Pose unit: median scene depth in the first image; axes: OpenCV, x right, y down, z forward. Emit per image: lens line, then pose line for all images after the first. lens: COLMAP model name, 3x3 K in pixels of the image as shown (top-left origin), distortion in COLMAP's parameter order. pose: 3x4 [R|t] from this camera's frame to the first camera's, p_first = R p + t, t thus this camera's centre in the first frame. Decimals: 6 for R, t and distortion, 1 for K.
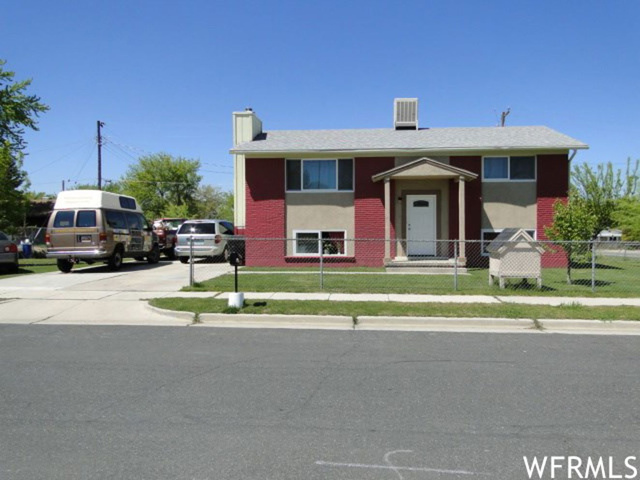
lens RADIAL K [[529.3, 0, 320.0], [0, 529.3, 240.0], [0, 0, 1]] dist [0.007163, 0.009915]
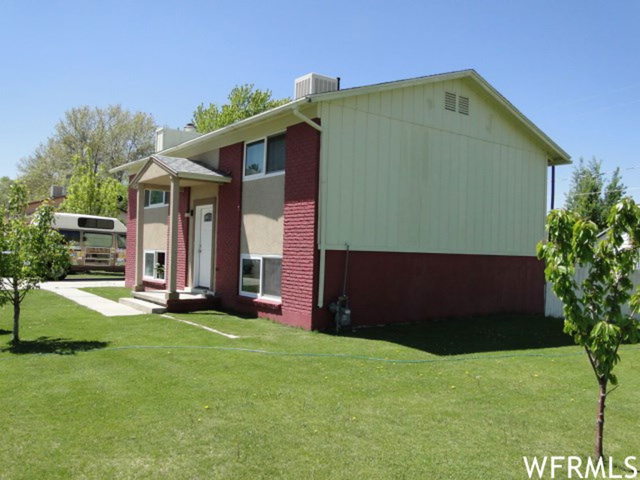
lens RADIAL K [[529.3, 0, 320.0], [0, 529.3, 240.0], [0, 0, 1]] dist [0.007163, 0.009915]
pose [[0.646553, 0.009637, -0.762808, 0.864254], [-0.052563, 0.998107, -0.031942, -0.021807], [0.761056, 0.060748, 0.645836, 0.652622]]
